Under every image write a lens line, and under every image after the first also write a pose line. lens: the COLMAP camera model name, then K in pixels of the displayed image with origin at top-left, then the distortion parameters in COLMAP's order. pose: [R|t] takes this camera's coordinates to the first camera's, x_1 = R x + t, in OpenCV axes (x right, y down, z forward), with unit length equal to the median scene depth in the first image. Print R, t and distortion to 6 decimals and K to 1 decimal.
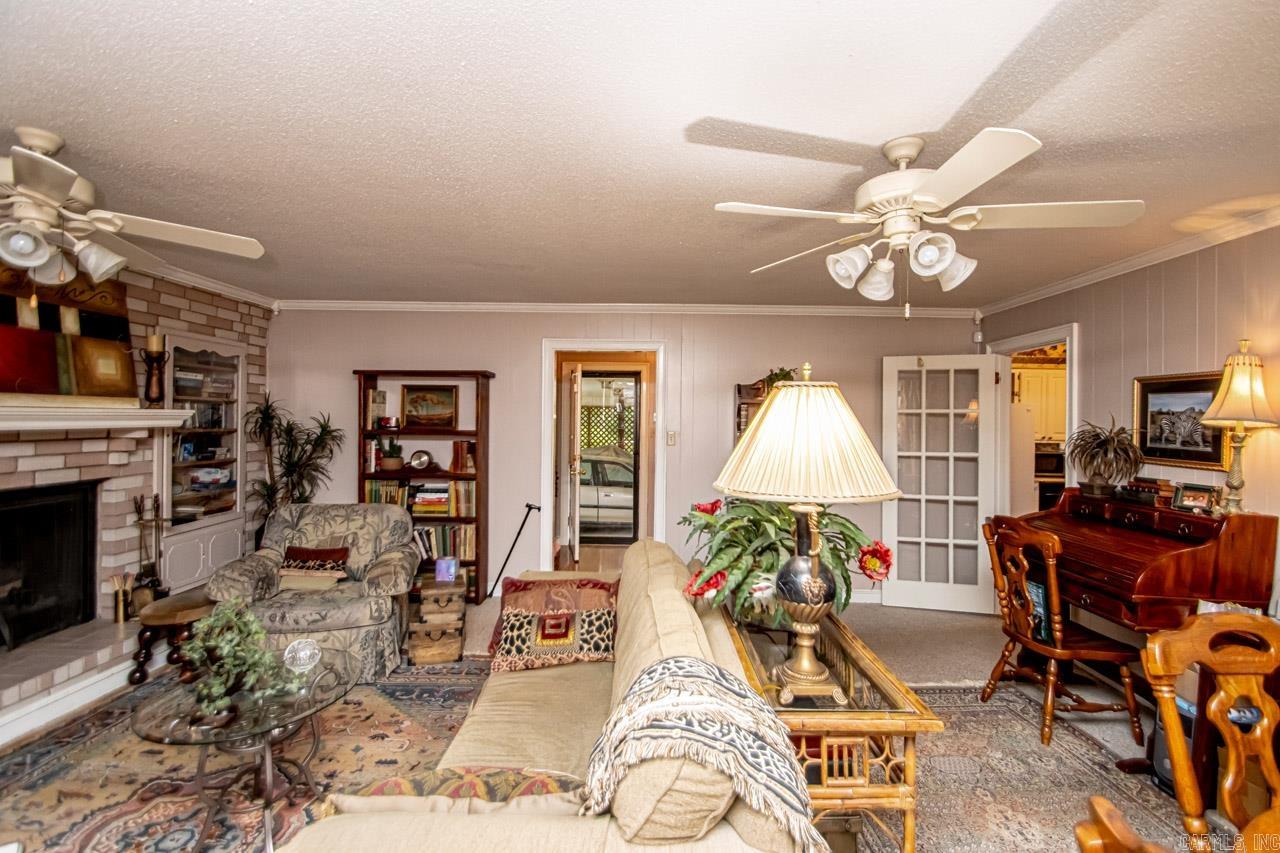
lens RADIAL K [[596.0, 0, 650.9], [0, 596.0, 424.7], [0, 0, 1]] dist [0.018712, -0.017344]
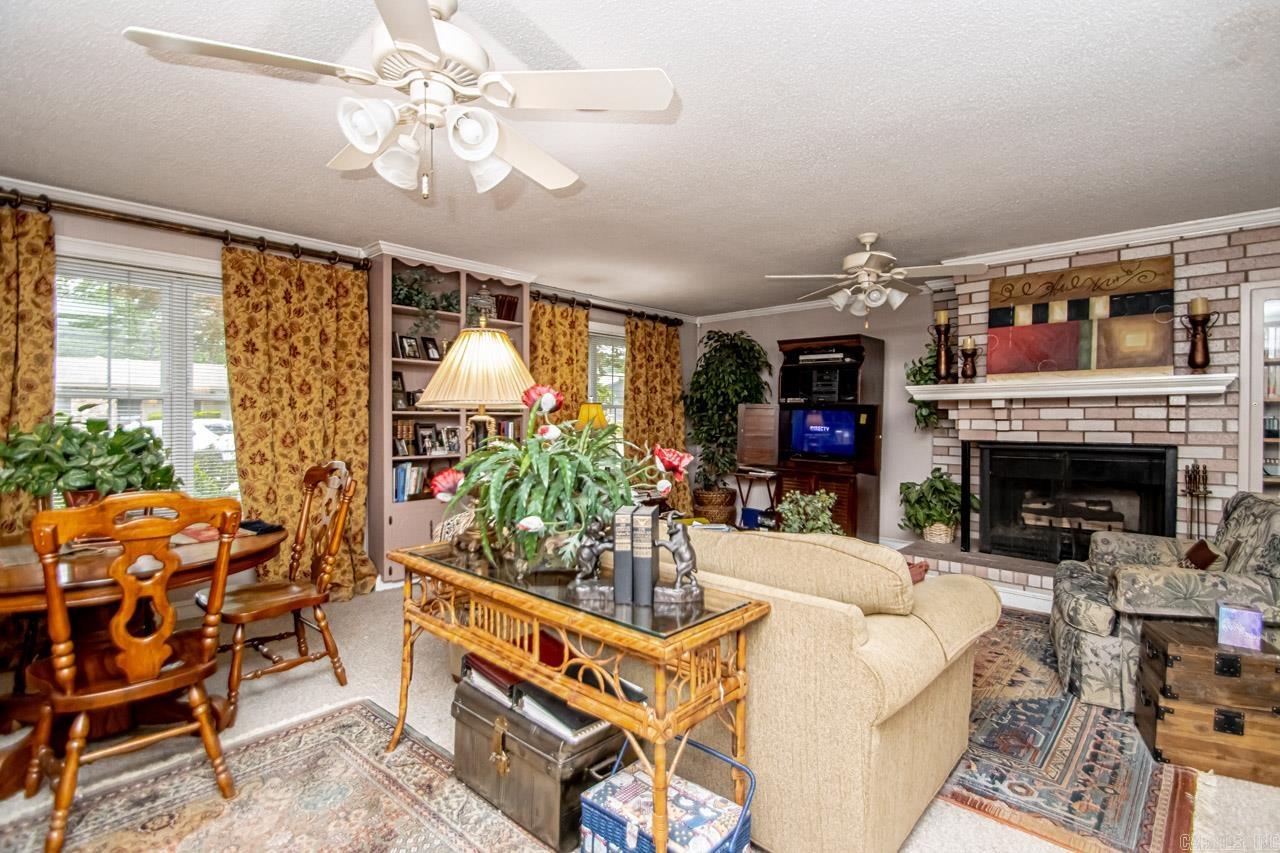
lens RADIAL K [[596.0, 0, 650.9], [0, 596.0, 424.7], [0, 0, 1]] dist [0.018712, -0.017344]
pose [[-0.687778, 0.005319, -0.725902, 0.509813], [-0.005930, 0.999899, 0.012946, 0.050094], [0.725897, 0.013209, -0.687677, 1.138666]]
